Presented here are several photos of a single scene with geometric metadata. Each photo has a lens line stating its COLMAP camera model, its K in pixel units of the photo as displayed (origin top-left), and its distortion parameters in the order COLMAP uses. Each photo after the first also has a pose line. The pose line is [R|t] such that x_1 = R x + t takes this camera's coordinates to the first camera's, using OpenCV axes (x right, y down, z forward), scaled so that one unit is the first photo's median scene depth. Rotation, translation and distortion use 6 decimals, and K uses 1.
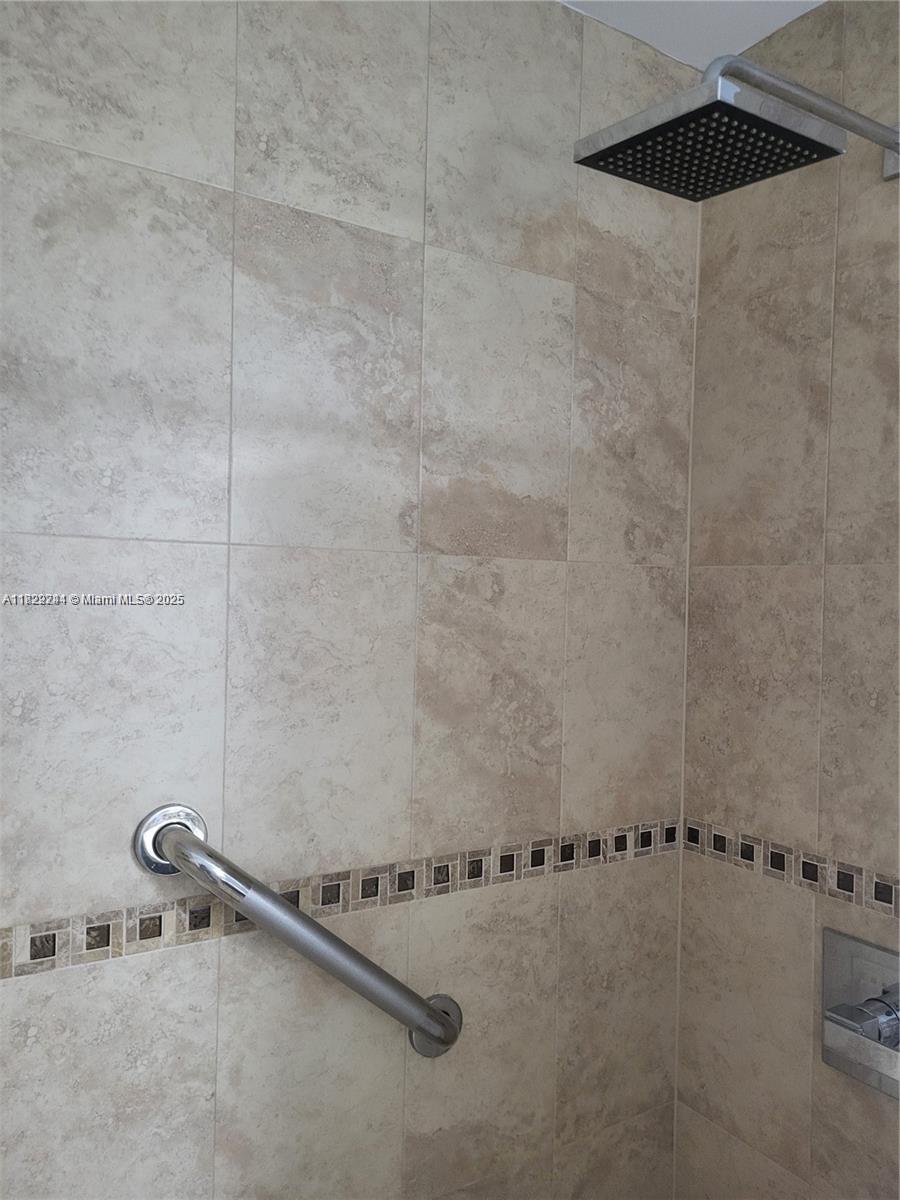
lens RADIAL K [[919.4, 0, 461.1], [0, 919.4, 604.6], [0, 0, 1]] dist [0.028573, -0.010081]
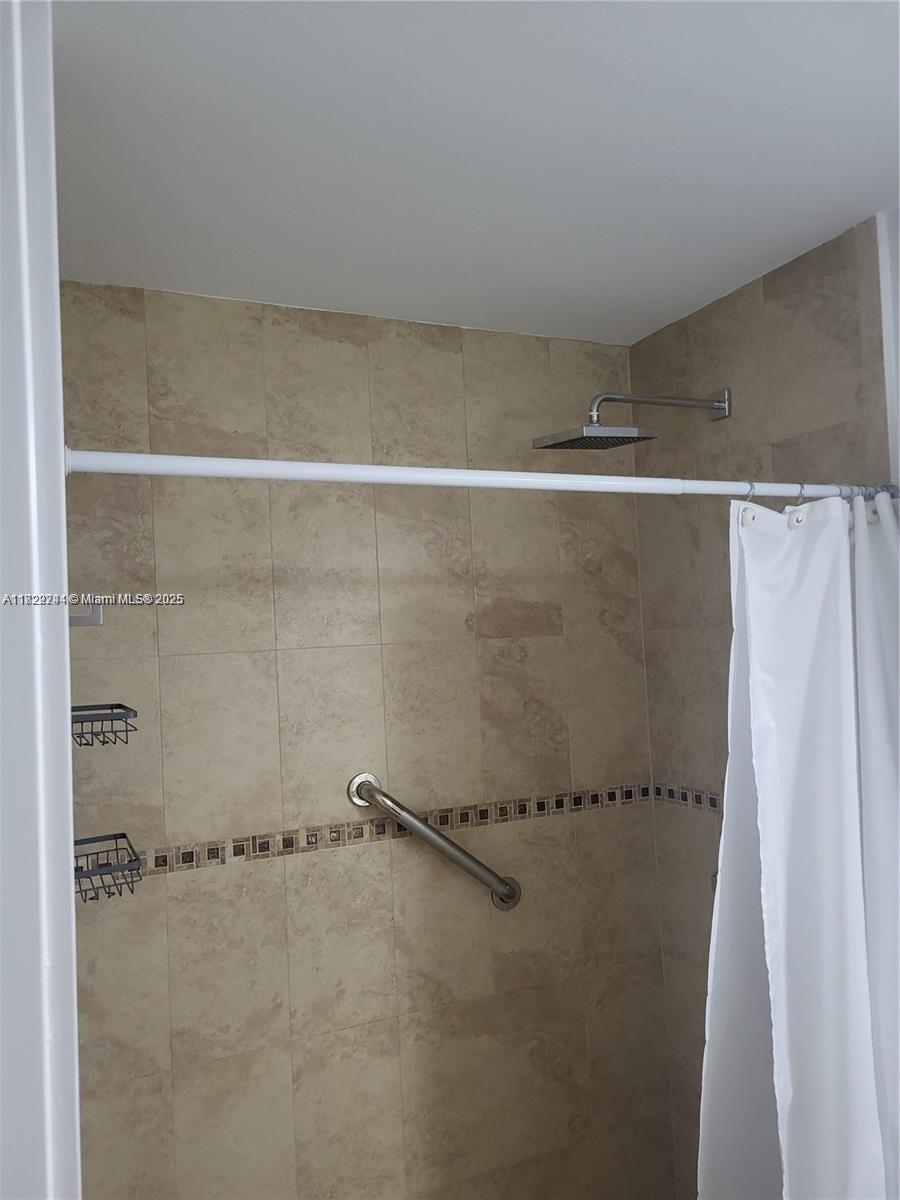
lens RADIAL K [[919.4, 0, 449.7], [0, 919.4, 596.2], [0, 0, 1]] dist [0.028573, -0.010081]
pose [[0.987374, -0.079438, -0.137047, 0.164320], [0.071146, 0.995386, -0.064382, -0.026661], [0.141529, 0.053819, 0.988470, -0.887197]]
